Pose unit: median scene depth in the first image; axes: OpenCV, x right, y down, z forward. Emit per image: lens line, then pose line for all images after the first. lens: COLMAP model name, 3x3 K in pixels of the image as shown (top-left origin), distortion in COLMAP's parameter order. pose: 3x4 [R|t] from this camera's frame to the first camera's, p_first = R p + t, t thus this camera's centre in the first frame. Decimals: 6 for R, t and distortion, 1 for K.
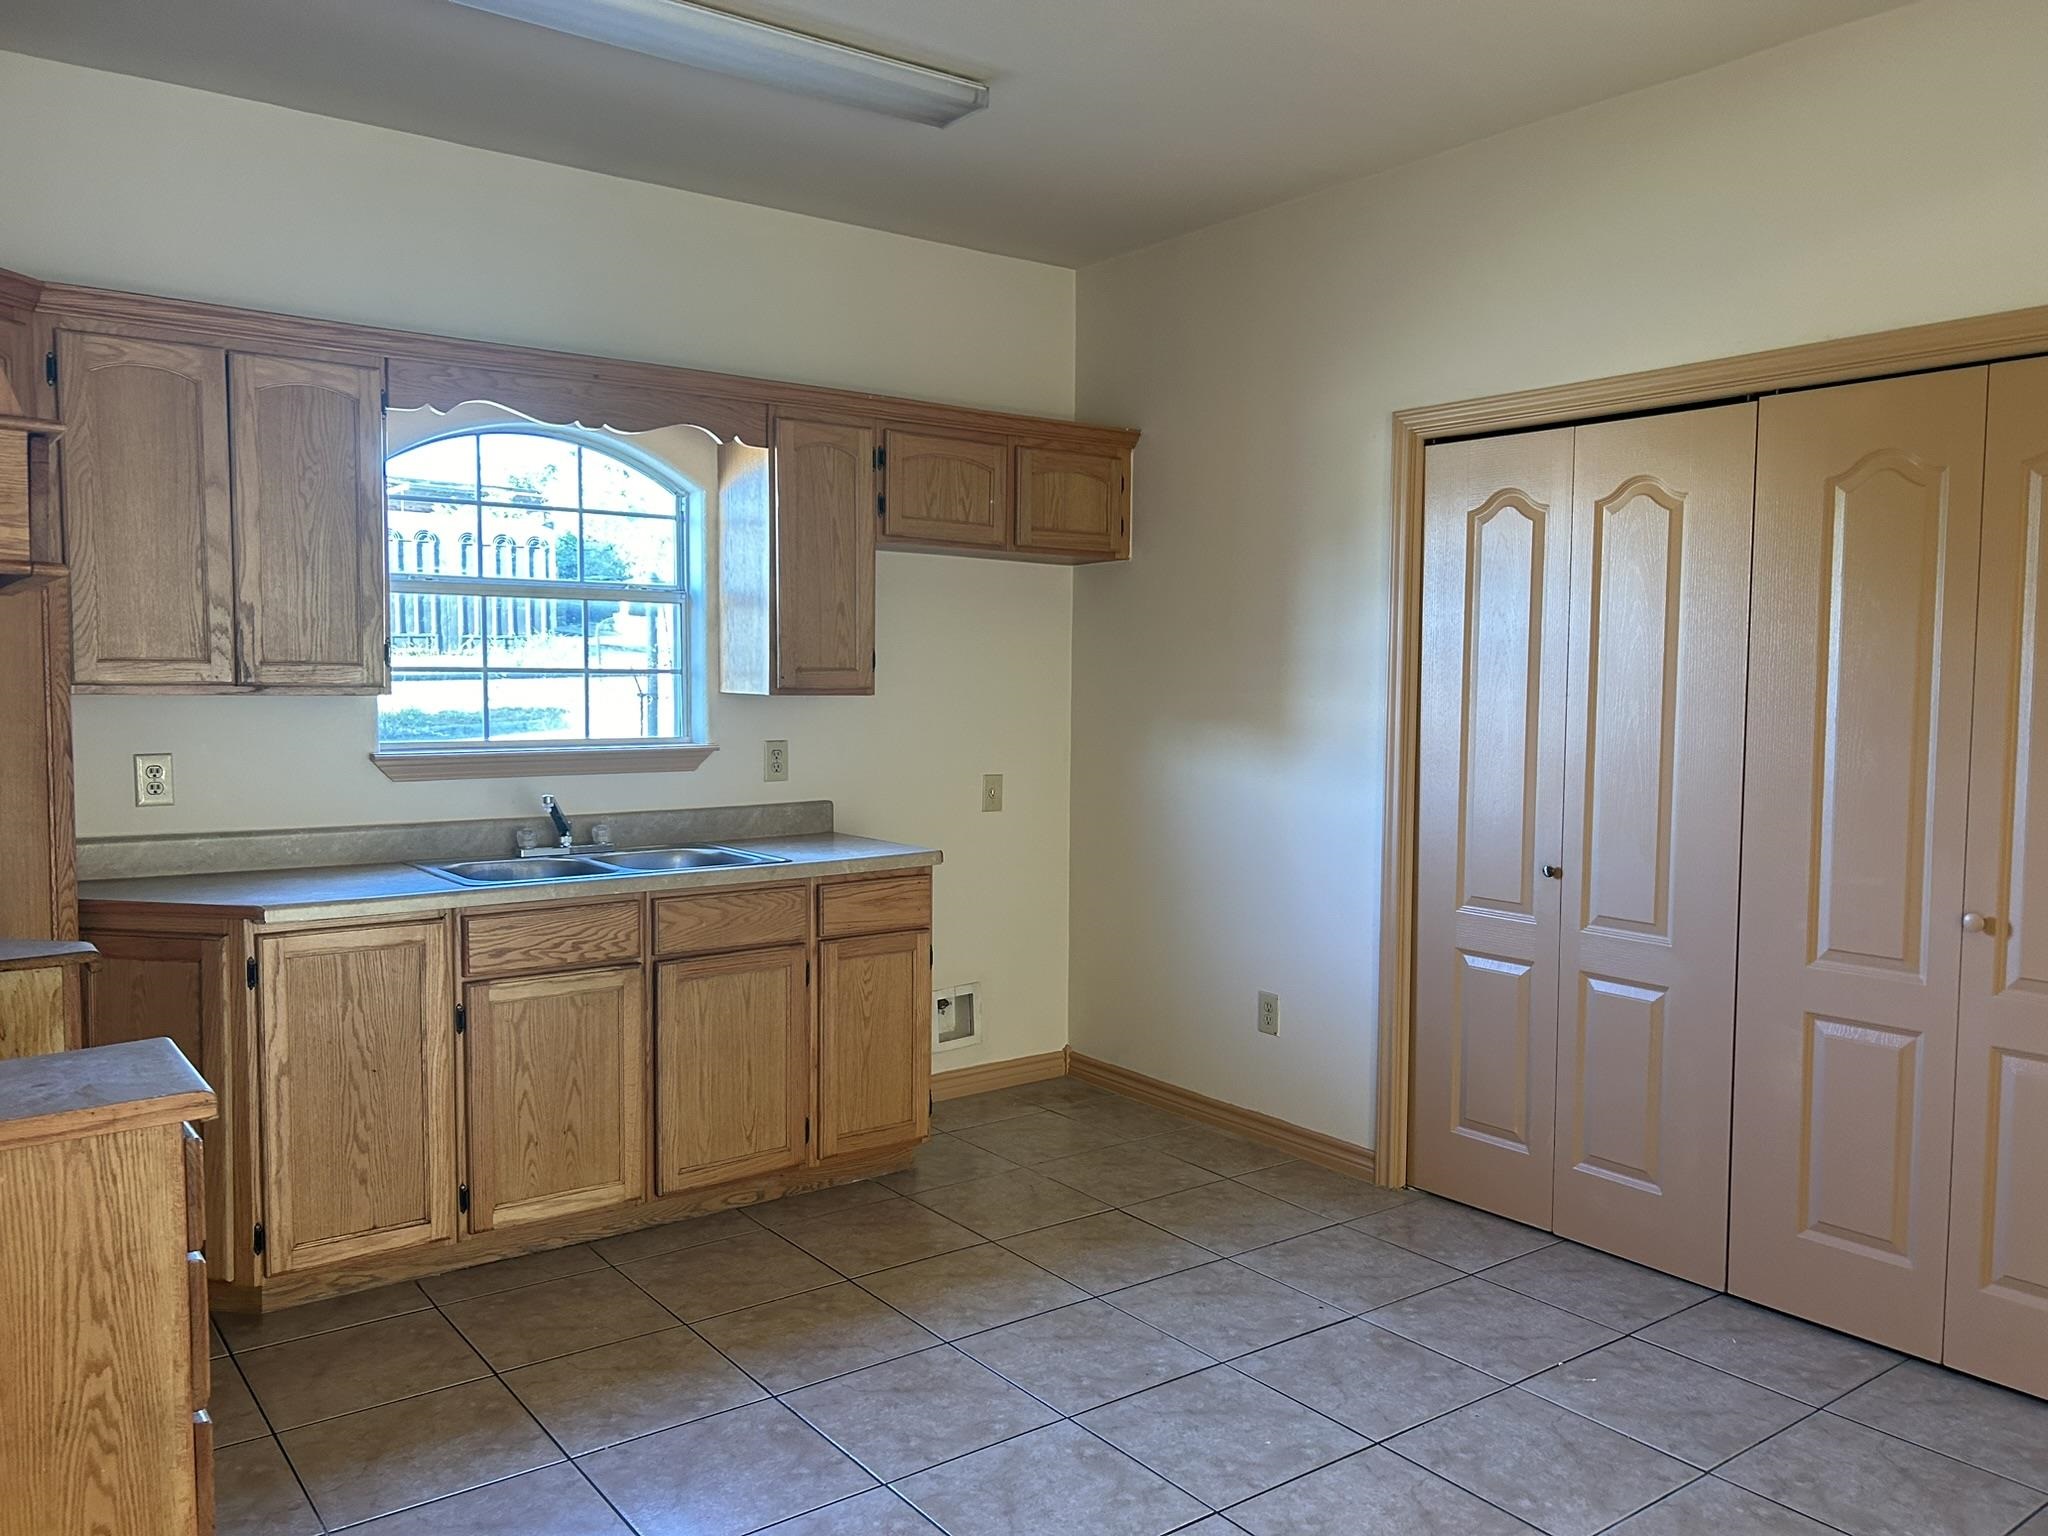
lens RADIAL K [[1539.2, 0, 1021.9], [0, 1539.2, 783.1], [0, 0, 1]] dist [0.051504, -0.073377]
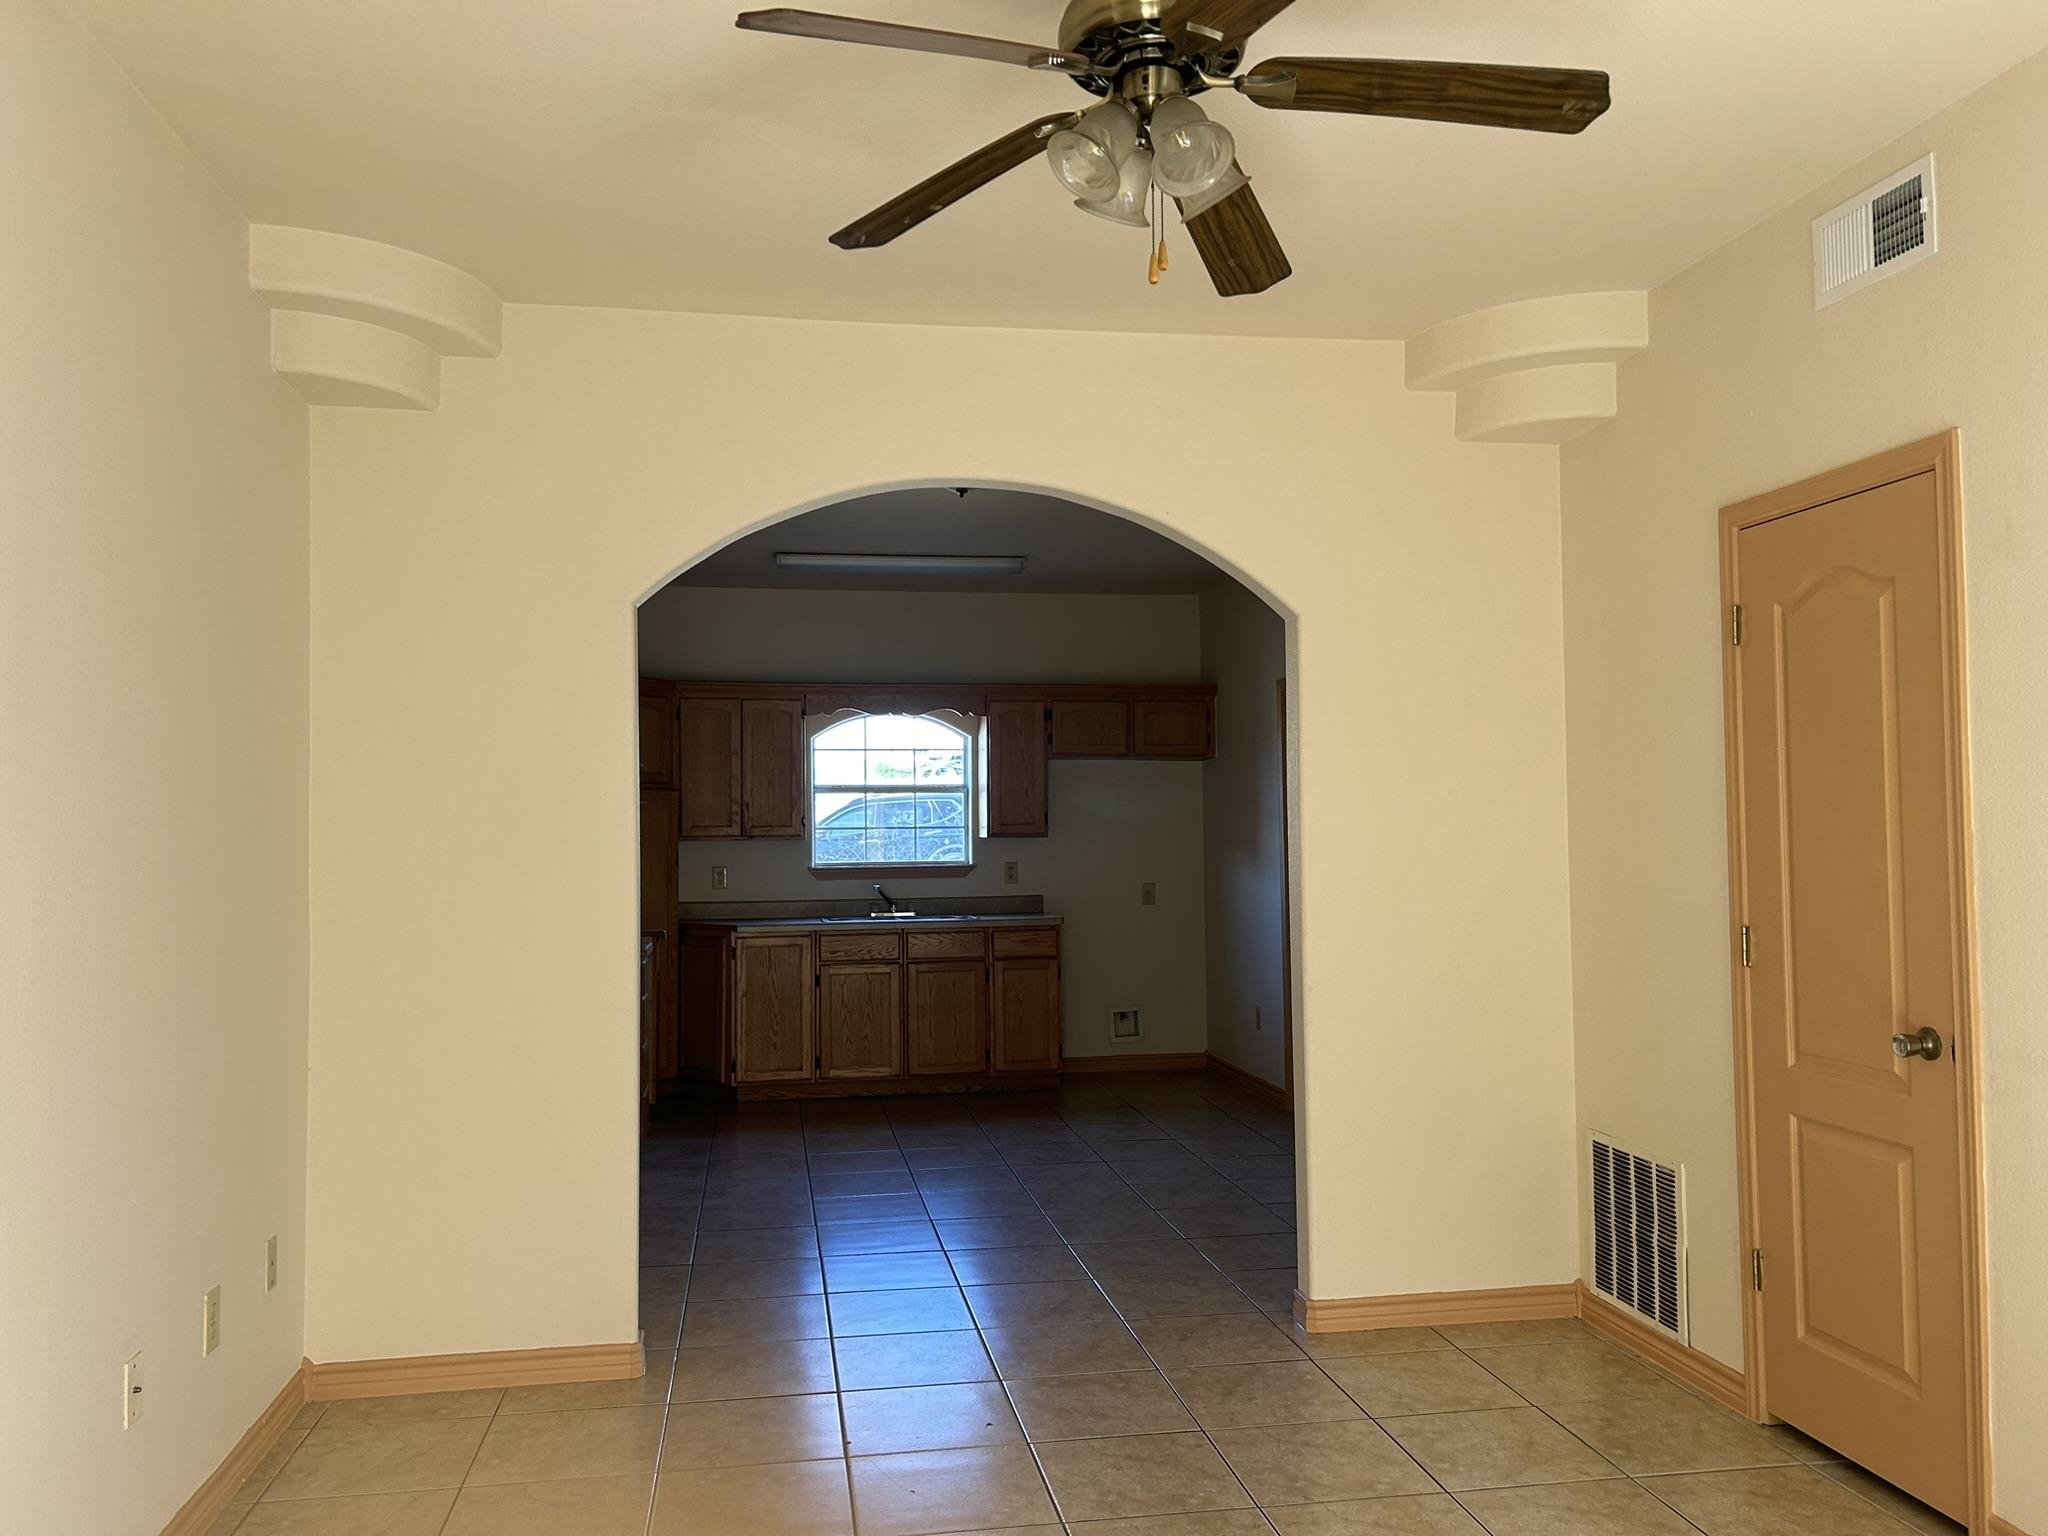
lens RADIAL K [[1547.2, 0, 1024.0], [0, 1547.2, 768.0], [0, 0, 1]] dist [0.125169, -0.075412]
pose [[0.888944, -0.038150, -0.456425, 0.917221], [-0.014660, 0.993644, -0.111606, 0.087660], [0.457782, 0.105902, 0.882735, -0.869236]]
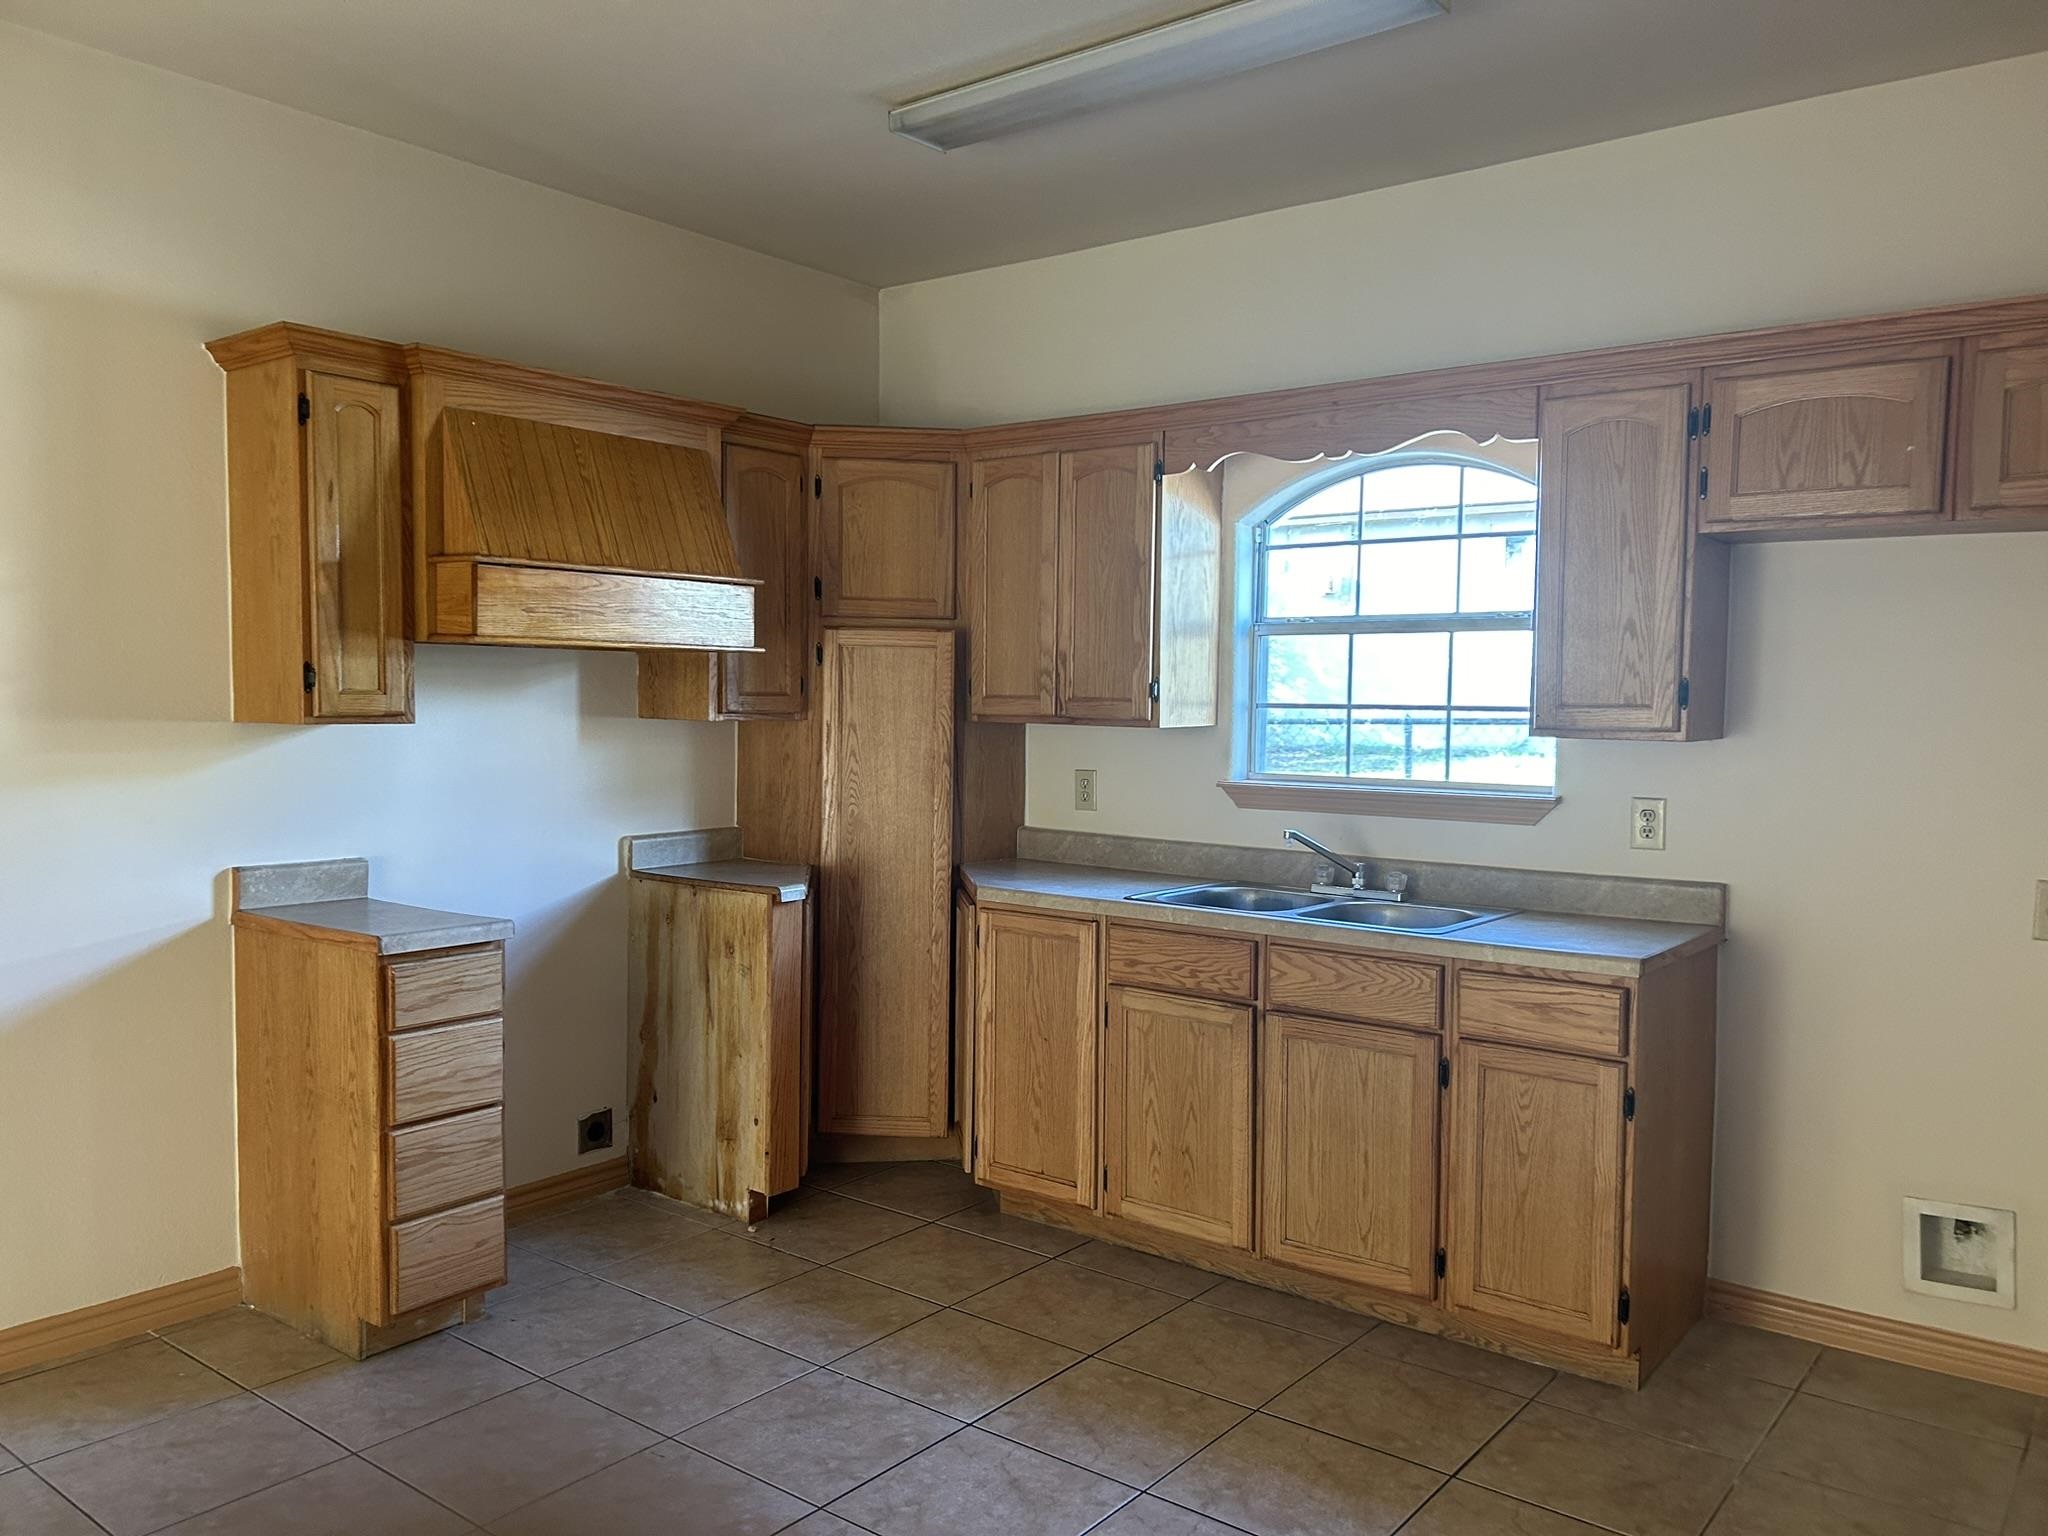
lens RADIAL K [[1541.4, 0, 1016.1], [0, 1541.4, 782.2], [0, 0, 1]] dist [0.092974, -0.186475]
pose [[0.260189, 0.048741, -0.964327, 0.654403], [-0.081834, 0.996245, 0.028275, -0.039751], [0.962084, 0.071558, 0.263201, 0.601135]]
